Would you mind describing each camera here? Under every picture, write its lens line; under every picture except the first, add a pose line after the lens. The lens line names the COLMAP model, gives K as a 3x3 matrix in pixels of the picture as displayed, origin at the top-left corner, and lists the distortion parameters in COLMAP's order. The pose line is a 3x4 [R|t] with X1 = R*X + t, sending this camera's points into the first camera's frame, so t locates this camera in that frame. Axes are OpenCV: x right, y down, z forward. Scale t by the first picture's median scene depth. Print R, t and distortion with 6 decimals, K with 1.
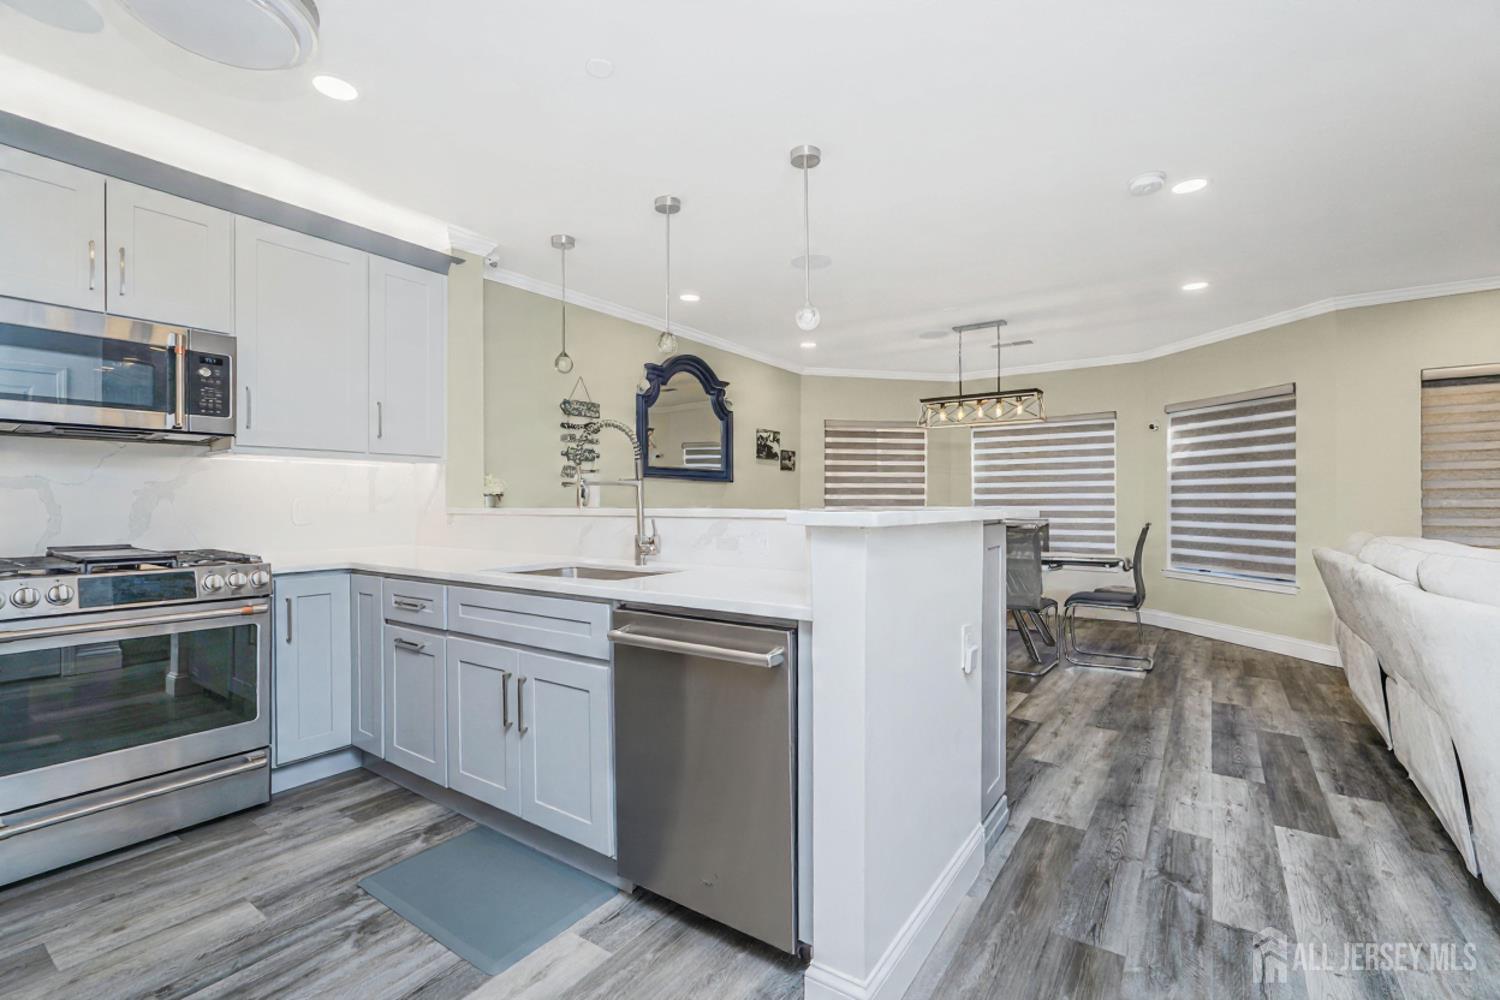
lens RADIAL K [[671.4, 0, 747.9], [0, 671.4, 504.1], [0, 0, 1]] dist [-0.004215, 0.002842]
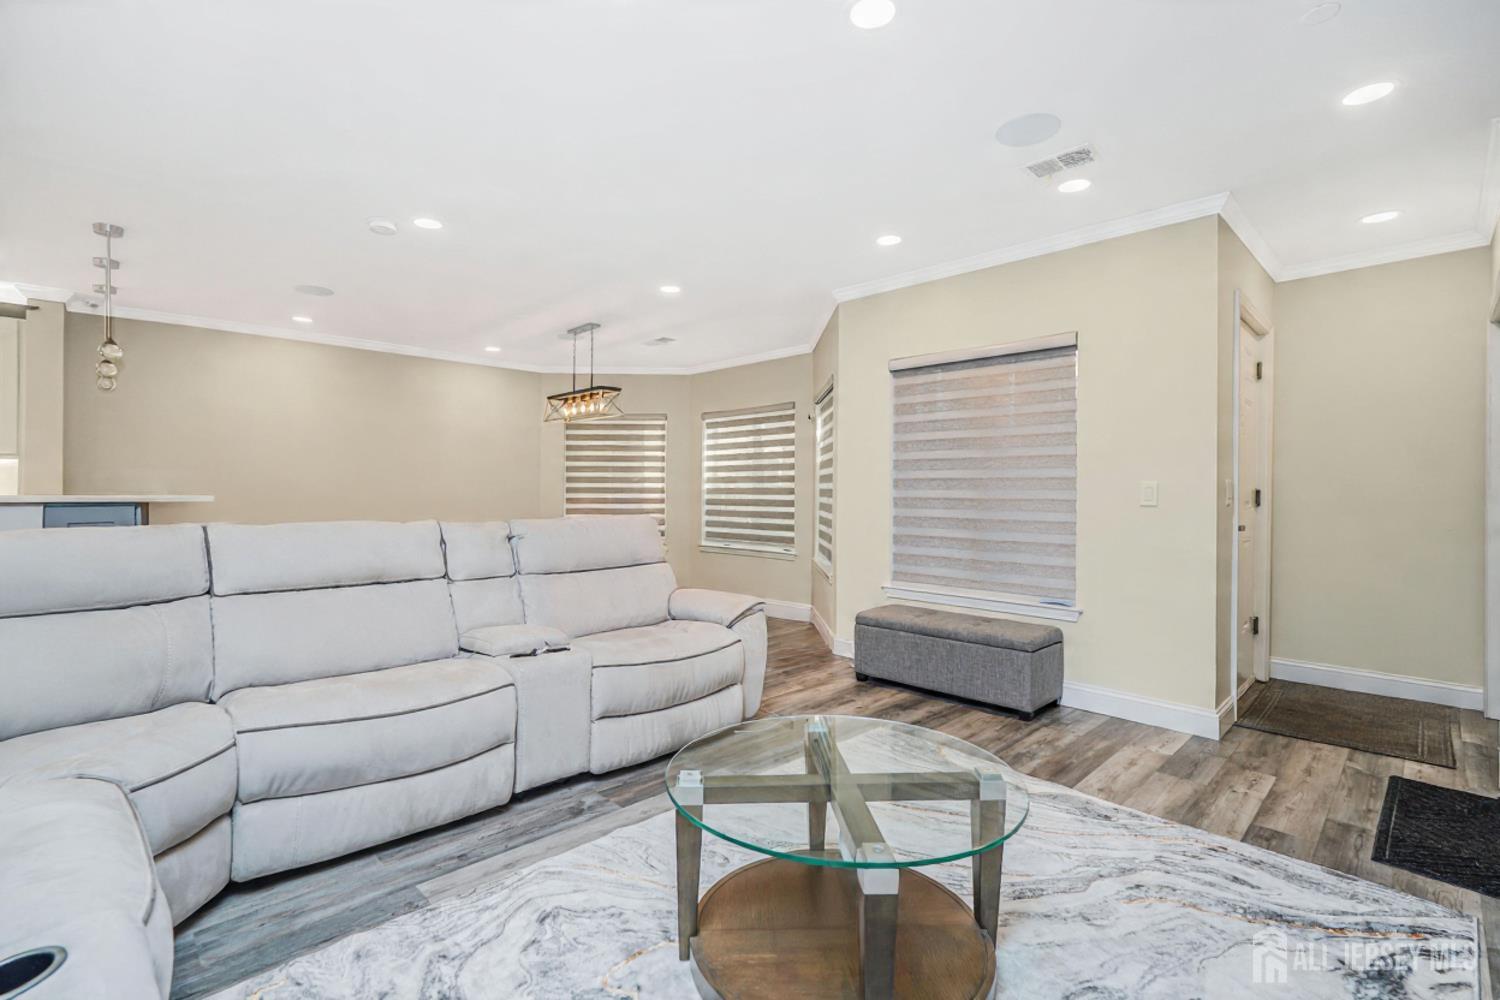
lens RADIAL K [[671.4, 0, 728.2], [0, 671.4, 491.8], [0, 0, 1]] dist [-0.004215, 0.002842]
pose [[0.980434, 0.005967, -0.196756, 1.672584], [-0.006116, 0.999981, -0.000145, 0.000848], [0.196752, 0.001346, 0.980452, -0.073978]]
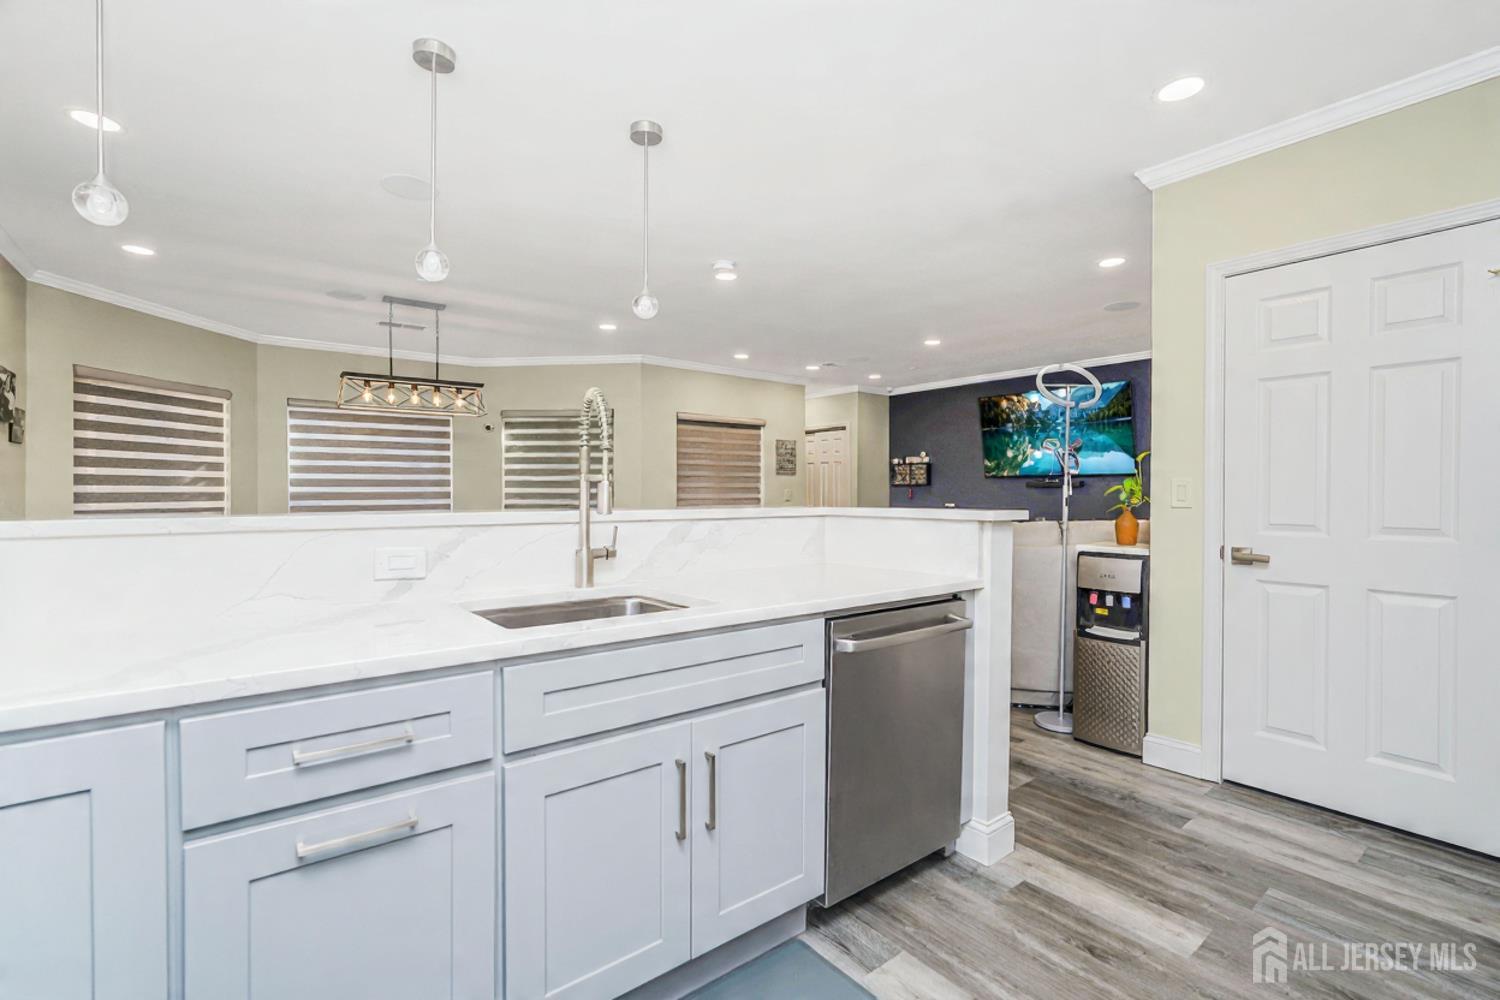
lens RADIAL K [[671.4, 0, 759.1], [0, 671.4, 495.6], [0, 0, 1]] dist [-0.004215, 0.002842]
pose [[0.293517, -0.004734, 0.955942, -0.815728], [0.002951, 0.999987, 0.004047, -0.014774], [-0.955949, 0.001633, 0.293528, 0.603587]]
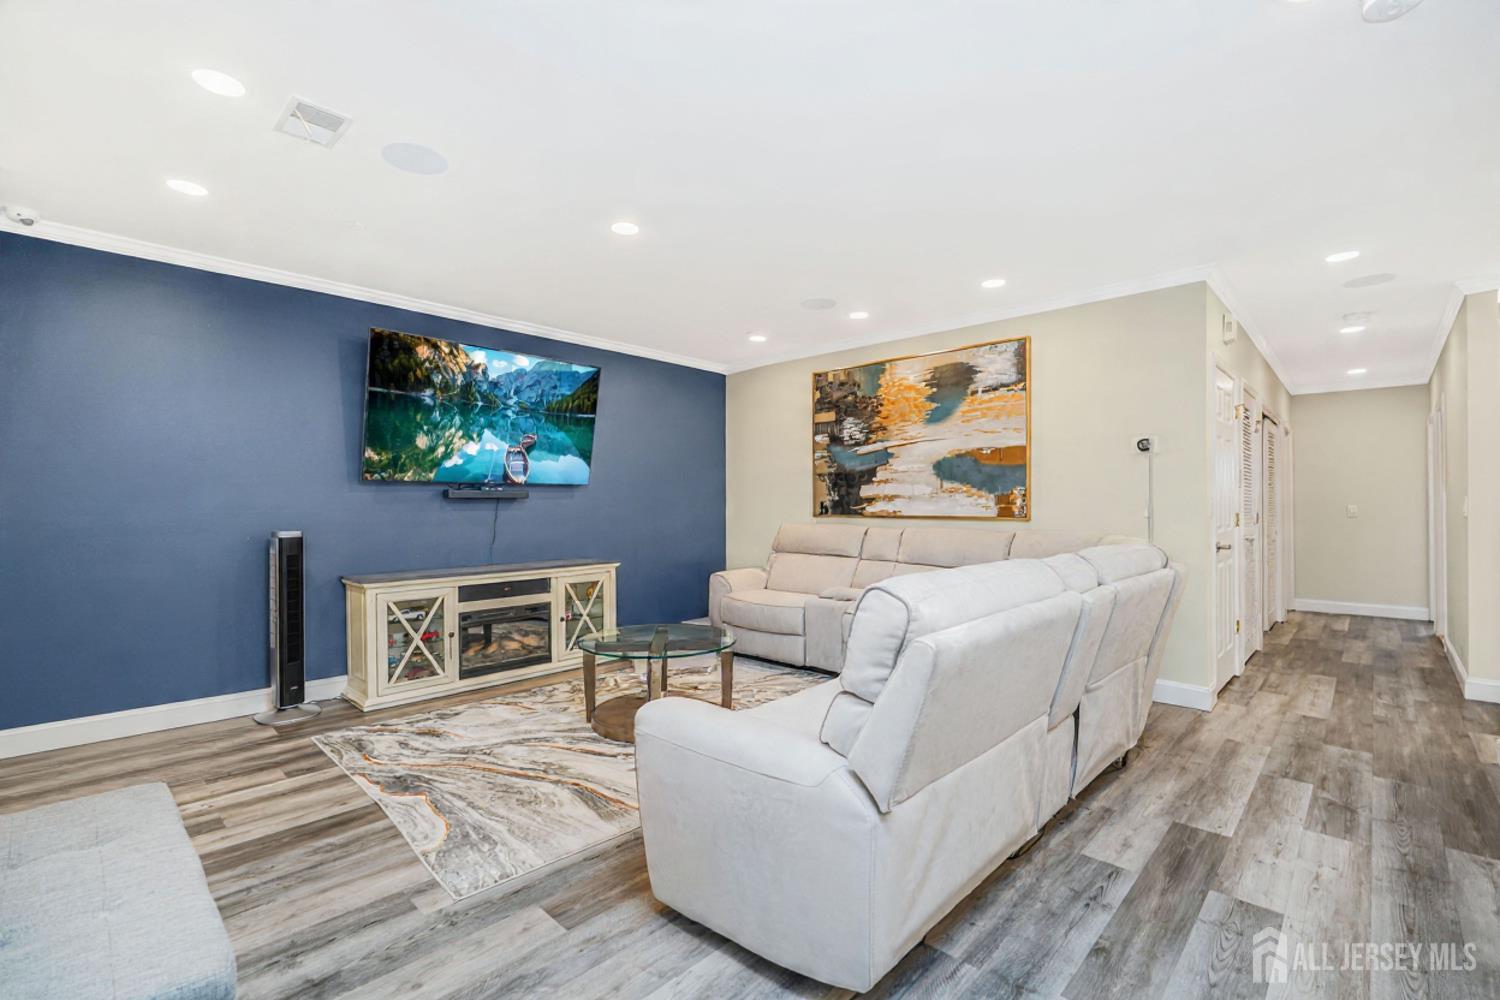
lens RADIAL K [[671.4, 0, 747.0], [0, 671.4, 510.0], [0, 0, 1]] dist [-0.004215, 0.002842]
pose [[-0.988608, 0.004534, 0.150445, 1.246527], [0.005650, 0.999960, 0.006986, -0.020123], [-0.150407, 0.007756, -0.988594, 1.937523]]
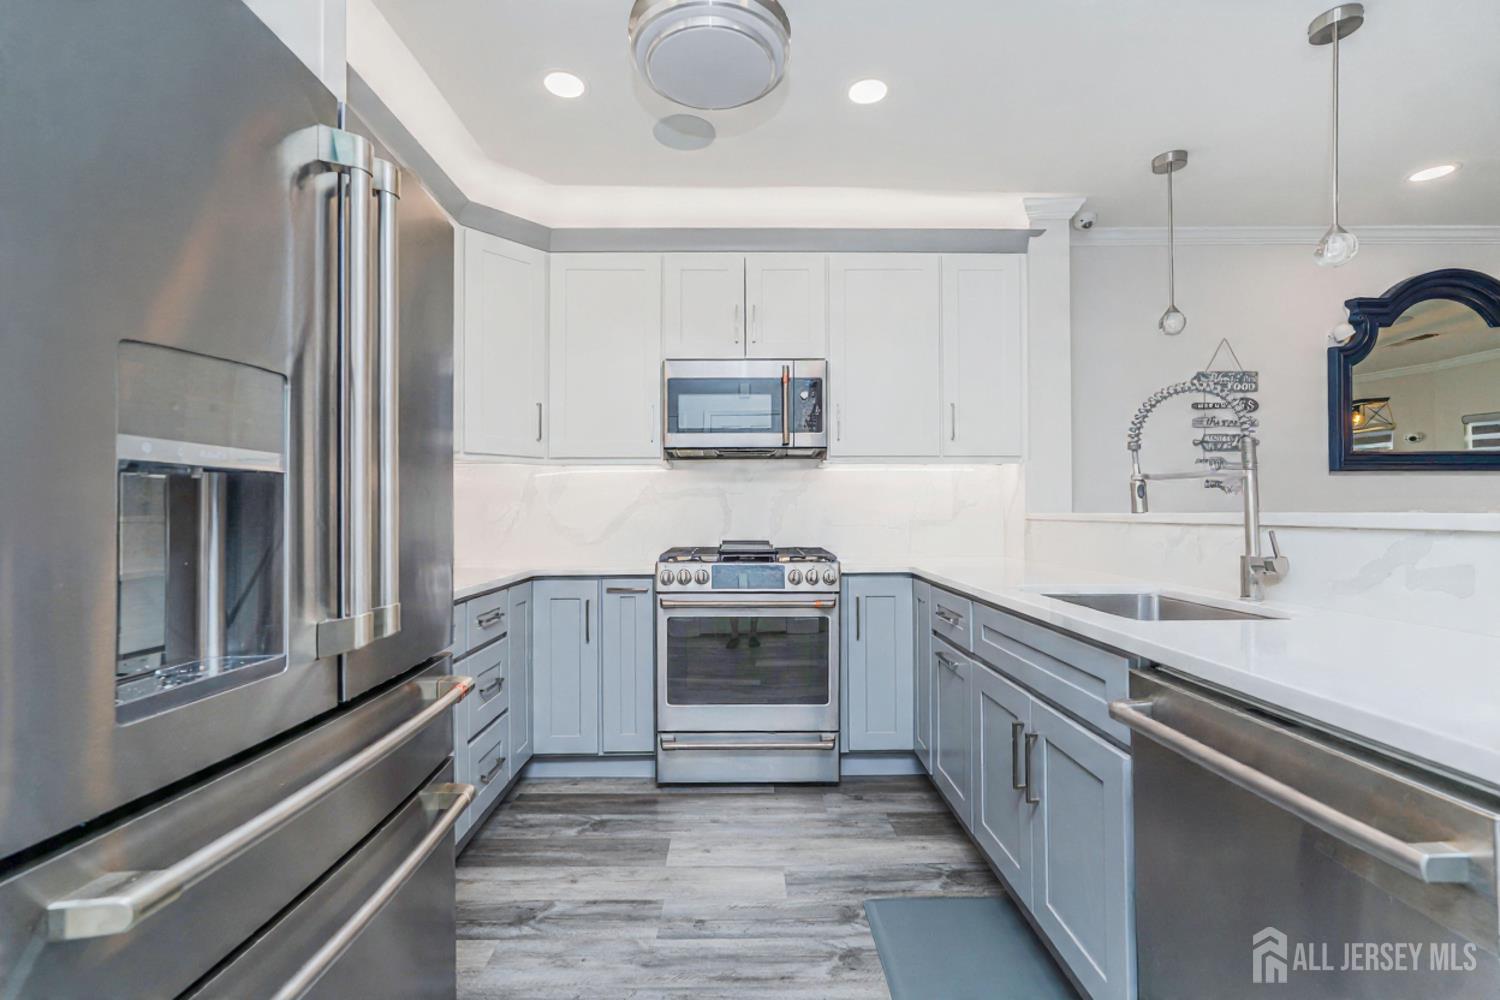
lens RADIAL K [[671.4, 0, 740.5], [0, 671.4, 509.0], [0, 0, 1]] dist [-0.004215, 0.002842]
pose [[0.585683, -0.001009, -0.810539, 0.072917], [-0.001120, 0.999997, -0.002054, 0.003738], [0.810539, 0.002110, 0.585681, 0.229643]]
